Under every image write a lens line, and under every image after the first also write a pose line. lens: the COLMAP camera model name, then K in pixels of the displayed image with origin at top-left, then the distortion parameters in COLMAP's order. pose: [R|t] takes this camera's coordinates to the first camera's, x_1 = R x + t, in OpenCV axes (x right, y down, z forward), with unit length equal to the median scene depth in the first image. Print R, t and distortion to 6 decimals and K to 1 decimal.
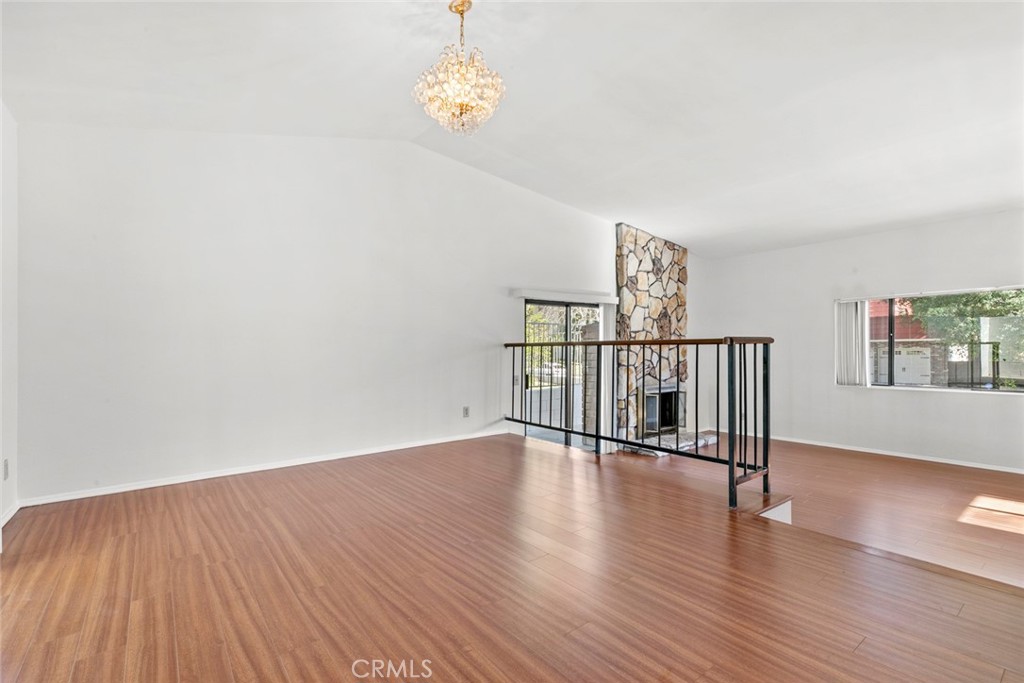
lens RADIAL K [[469.7, 0, 512.9], [0, 469.7, 334.5], [0, 0, 1]] dist [0.003471, 0.000944]
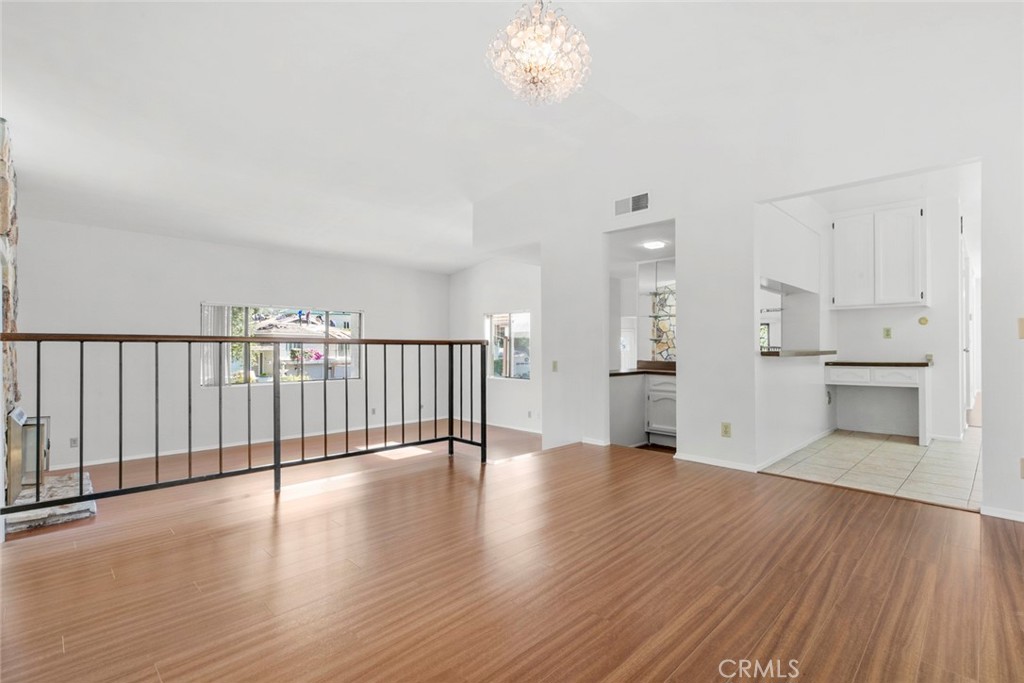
lens RADIAL K [[469.7, 0, 514.4], [0, 469.7, 346.0], [0, 0, 1]] dist [0.003471, 0.000944]
pose [[-0.133725, 0.008716, 0.990980, -0.413079], [-0.031362, 0.999423, -0.013023, 0.016910], [-0.990522, -0.032821, -0.133374, 0.488061]]
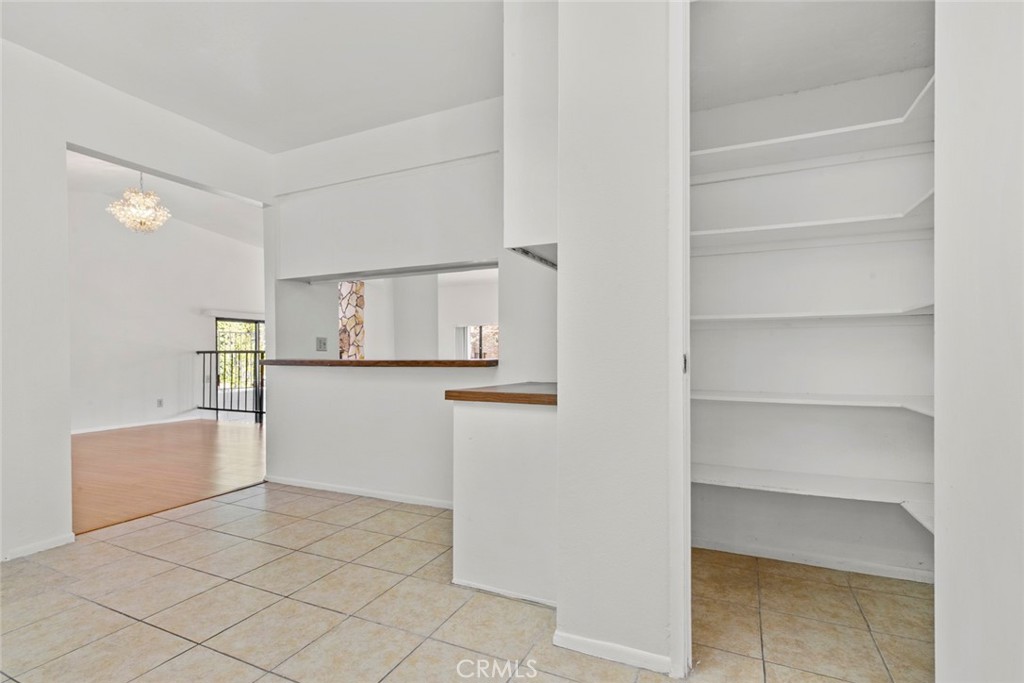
lens RADIAL K [[469.7, 0, 499.5], [0, 469.7, 362.0], [0, 0, 1]] dist [0.003471, 0.000944]
pose [[0.883672, 0.000030, 0.468107, 0.113791], [-0.020774, 0.999017, 0.039153, -0.018760], [-0.467646, -0.044322, 0.882804, -0.552769]]
